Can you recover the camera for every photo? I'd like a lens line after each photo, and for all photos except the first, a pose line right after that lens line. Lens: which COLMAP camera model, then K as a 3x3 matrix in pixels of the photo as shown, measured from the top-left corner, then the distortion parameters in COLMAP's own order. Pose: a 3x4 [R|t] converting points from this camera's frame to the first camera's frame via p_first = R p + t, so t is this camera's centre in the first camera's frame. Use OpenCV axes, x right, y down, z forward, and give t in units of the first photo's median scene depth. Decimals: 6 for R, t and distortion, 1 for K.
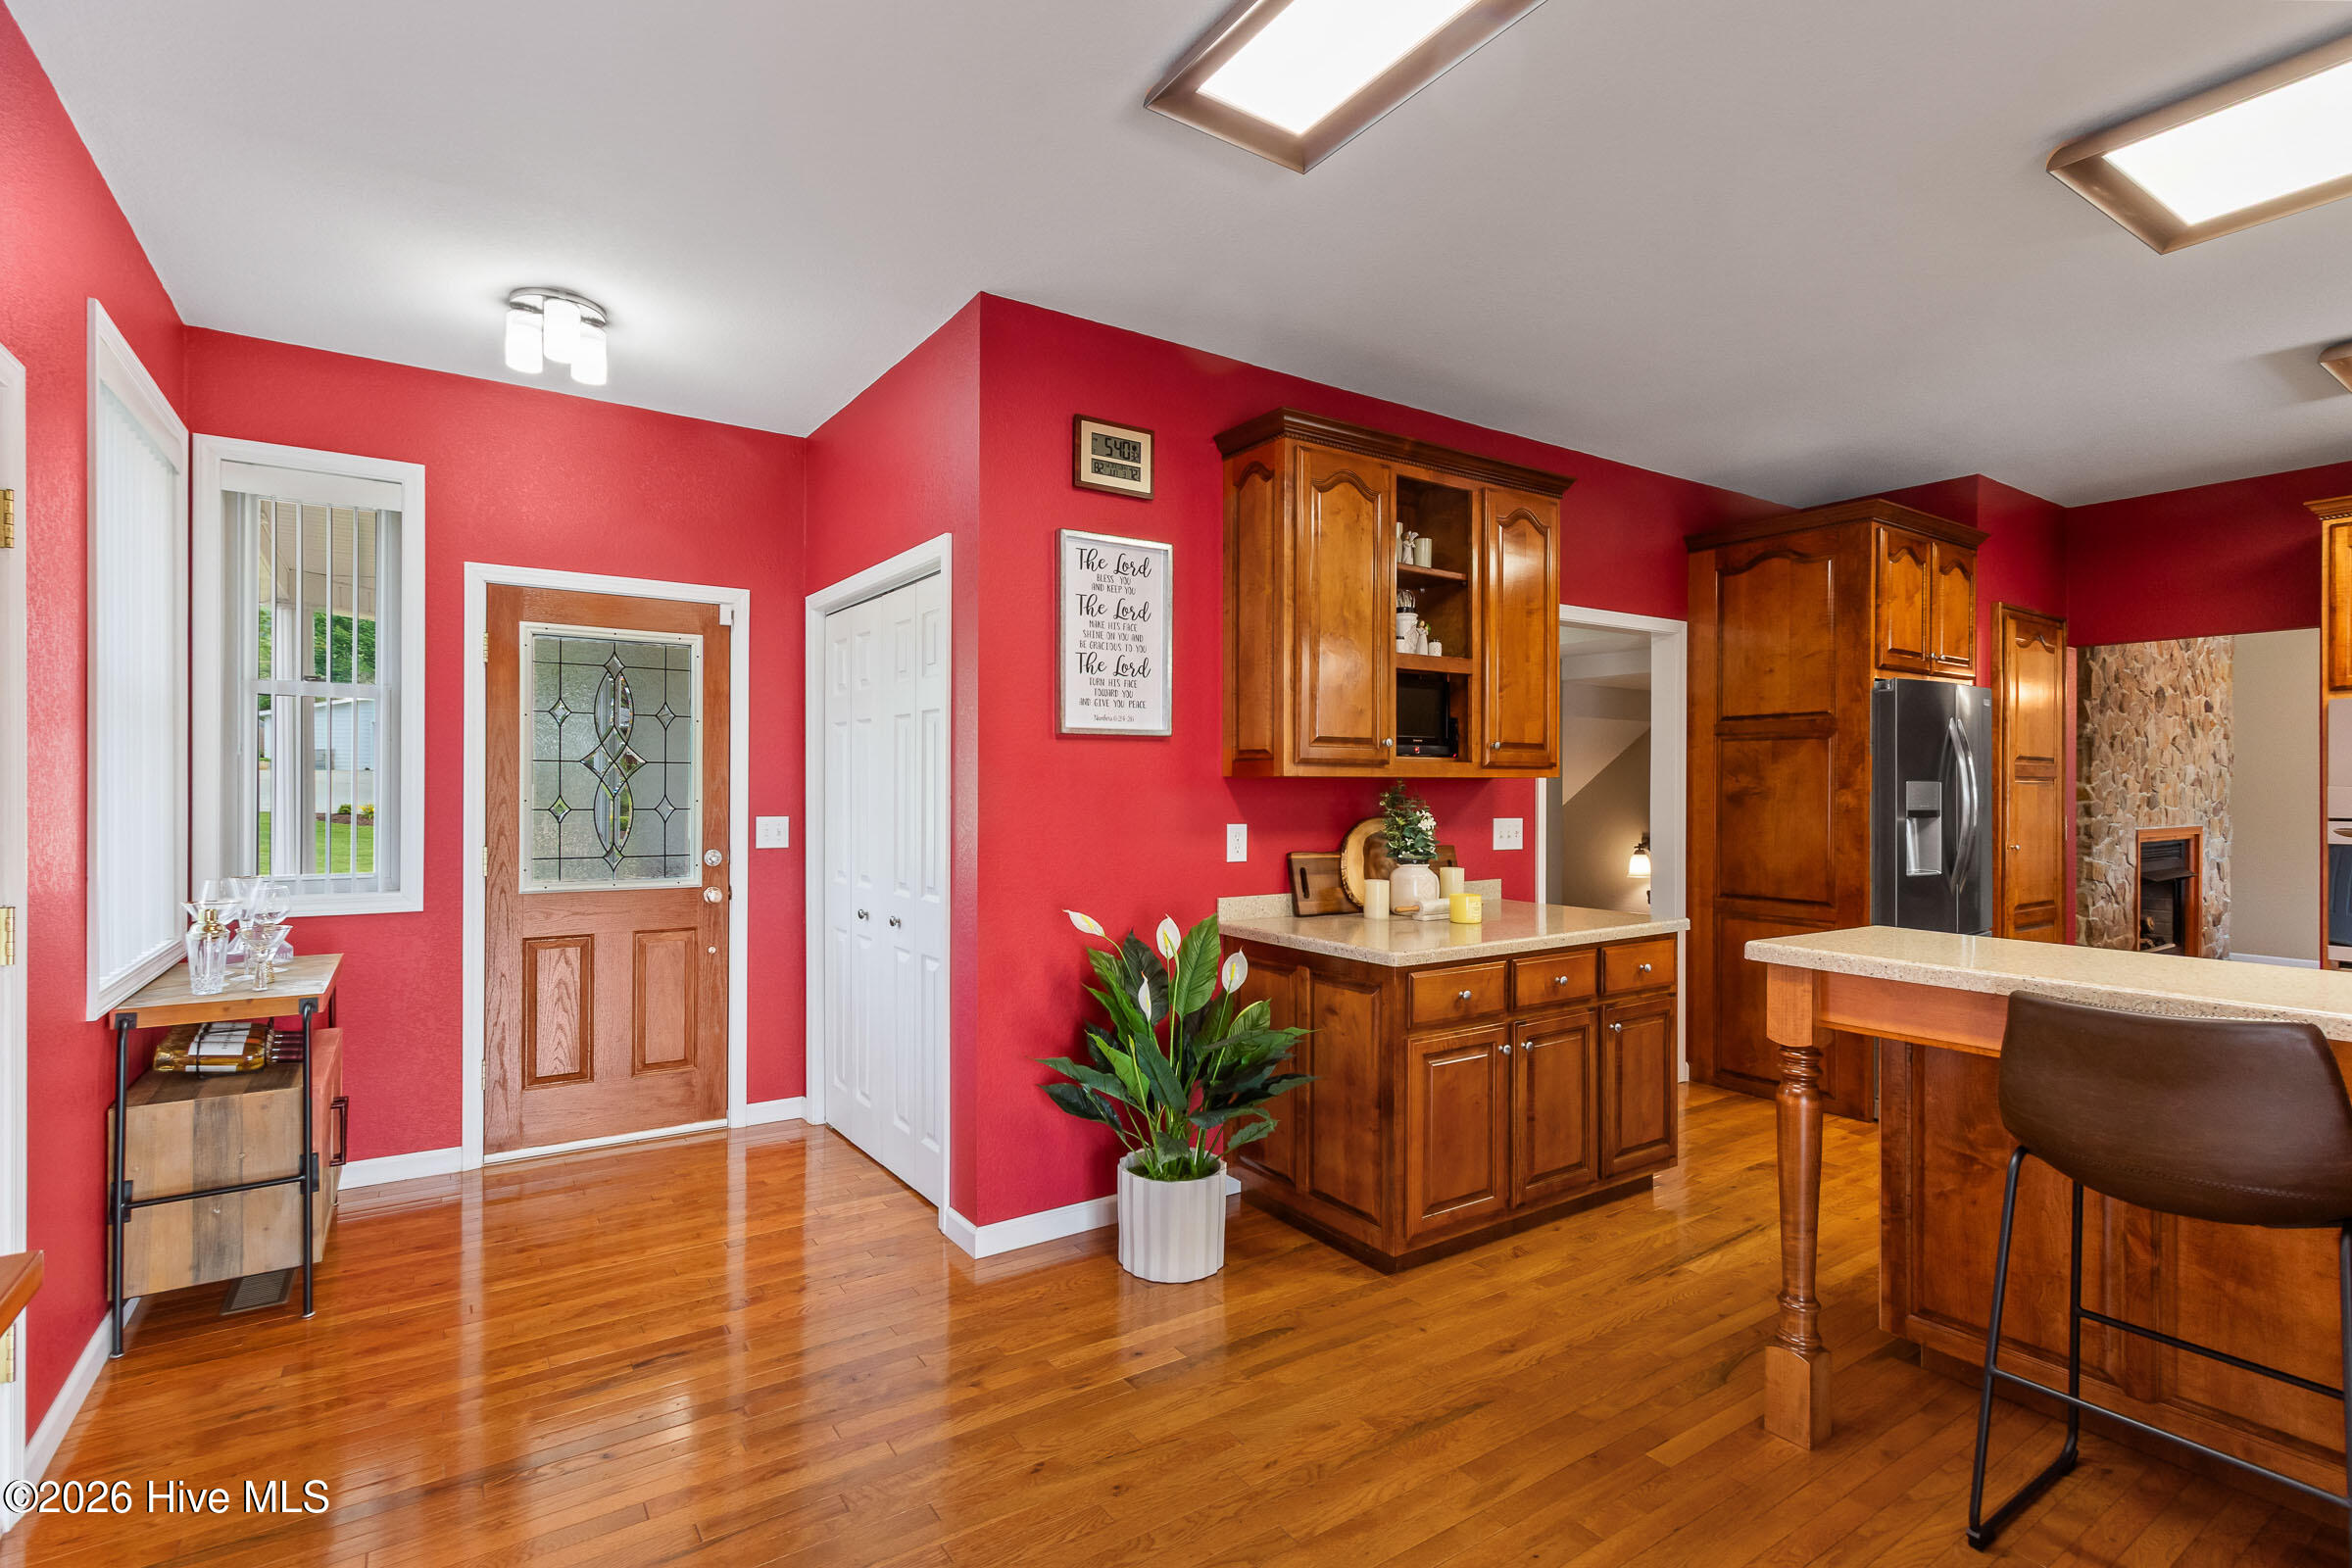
lens RADIAL K [[1120.8, 0, 1125.7], [0, 1120.8, 793.4], [0, 0, 1]] dist [0.002352, 0.001006]
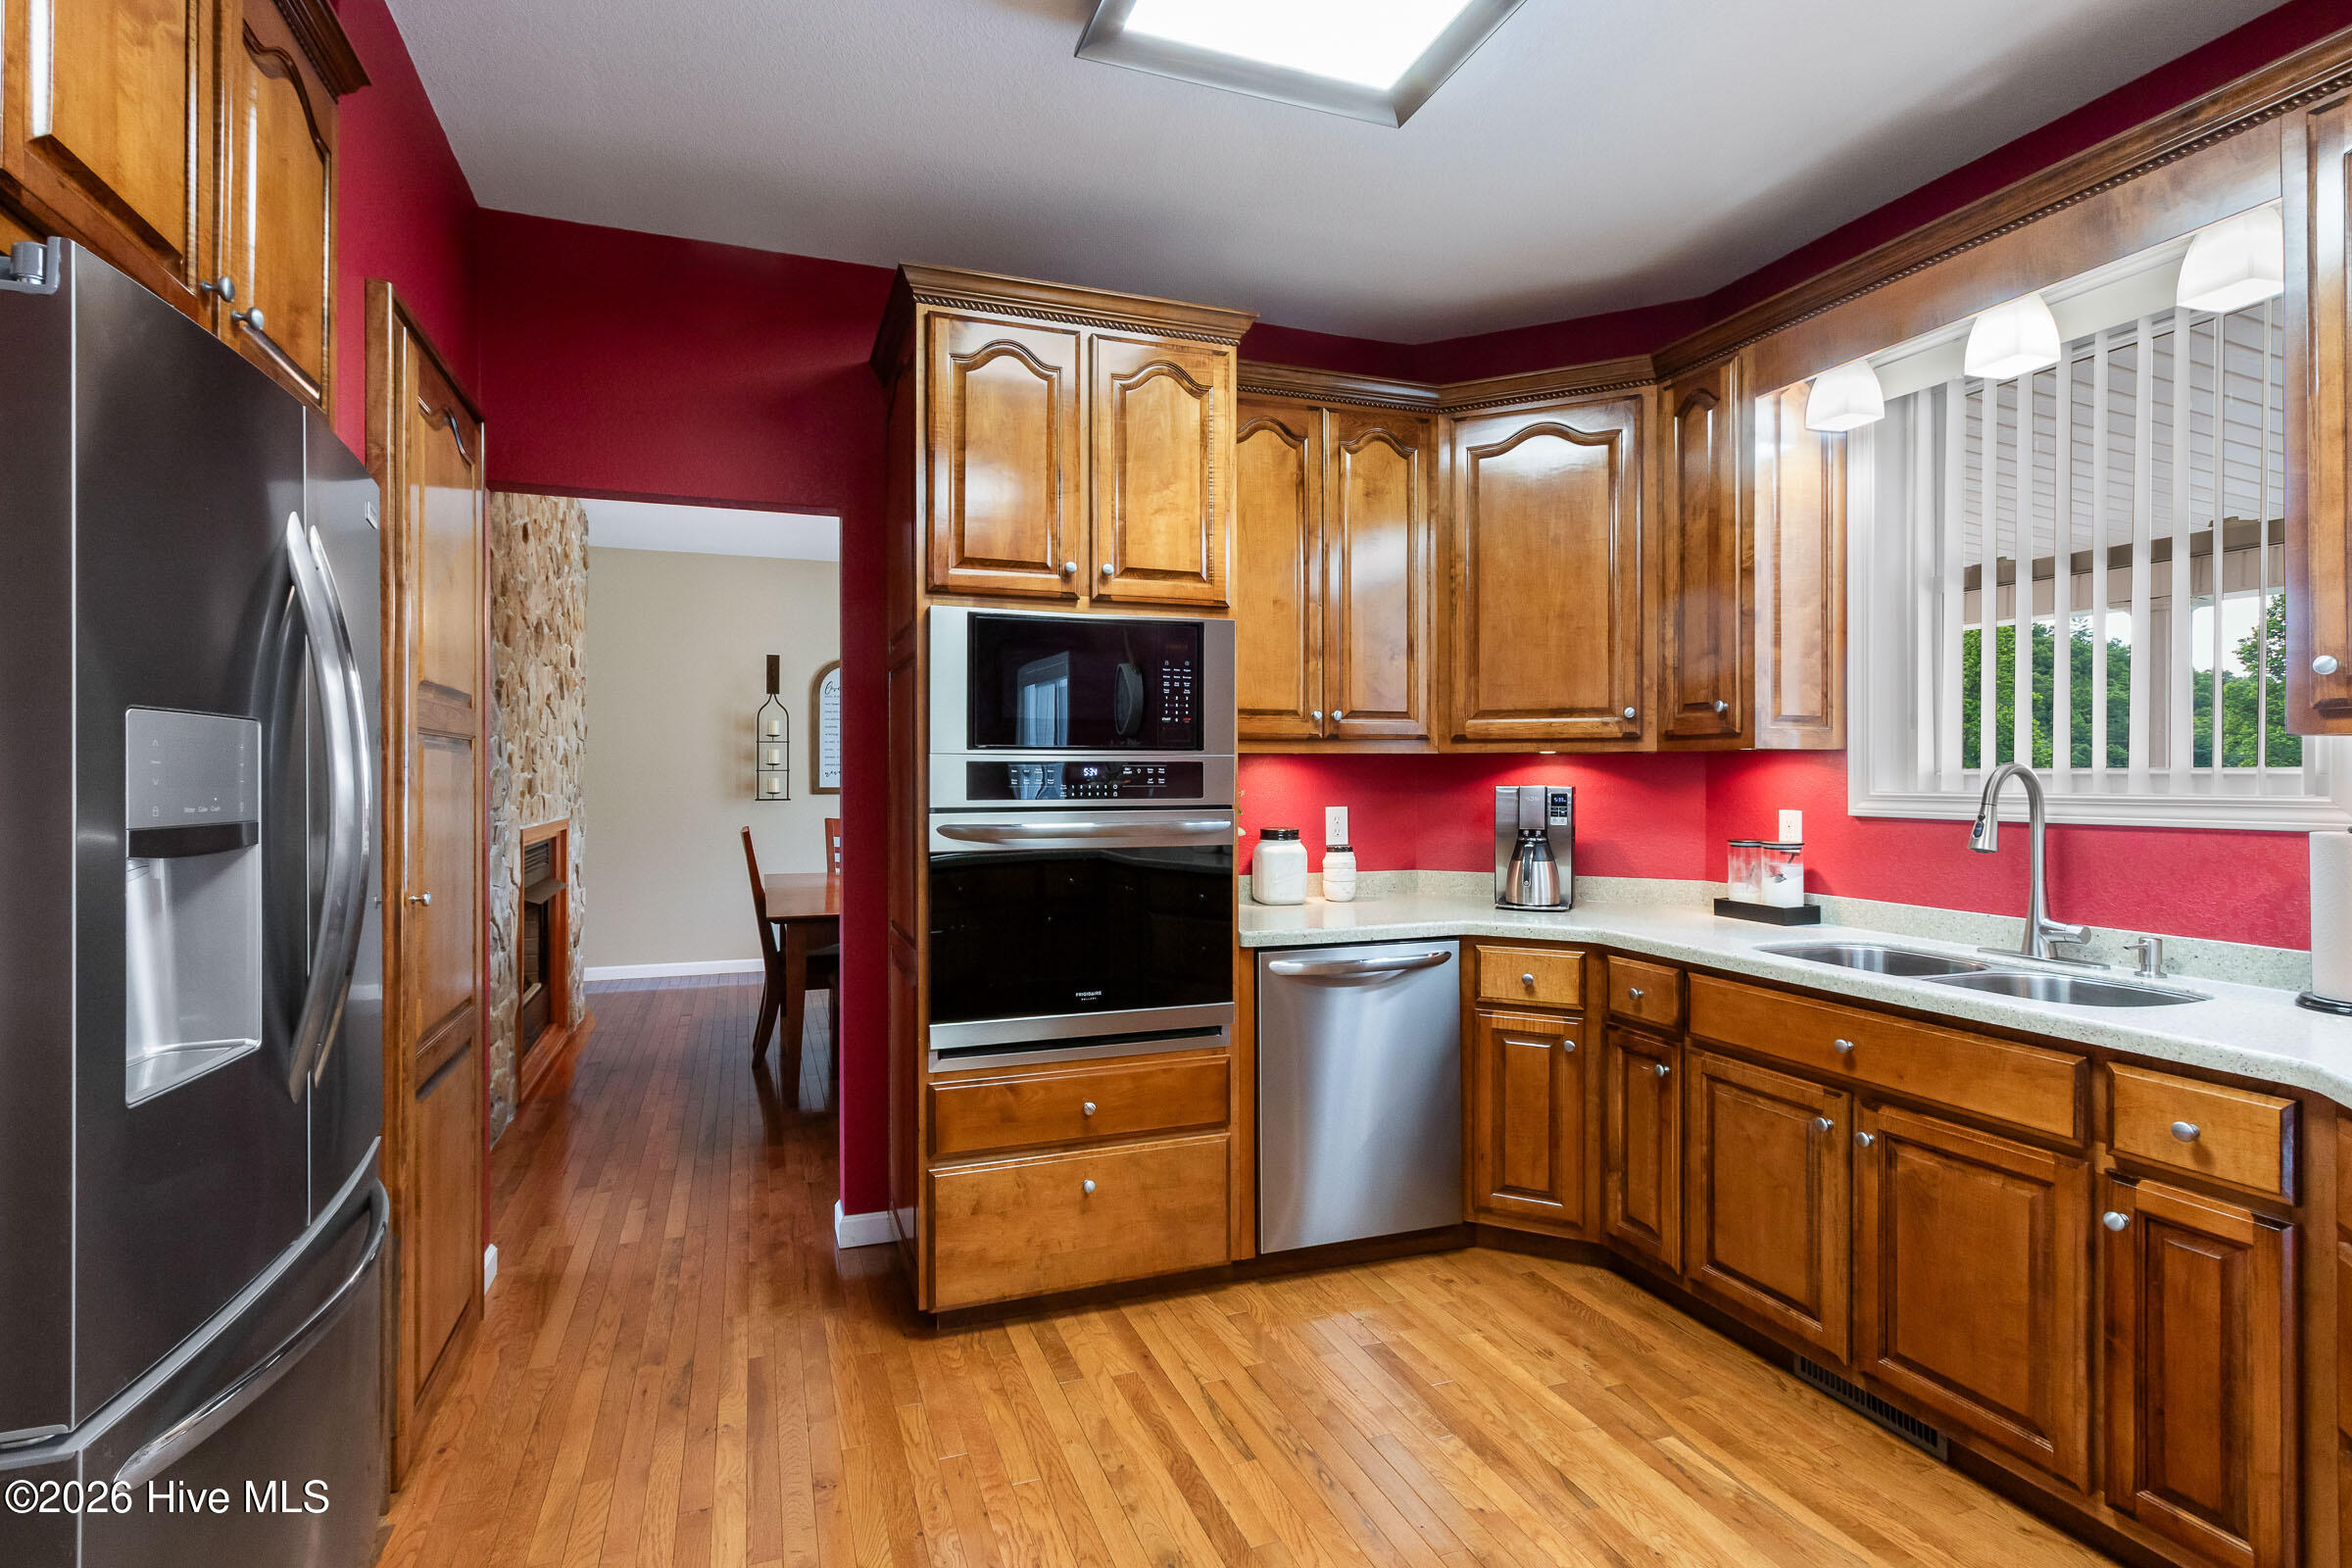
lens RADIAL K [[1120.8, 0, 1161.3], [0, 1120.8, 778.0], [0, 0, 1]] dist [0.002352, 0.001006]
pose [[0.217896, -0.001668, 0.975970, 0.504232], [0.004173, 0.999991, 0.000777, 0.004749], [-0.975963, 0.003904, 0.217901, 0.723357]]
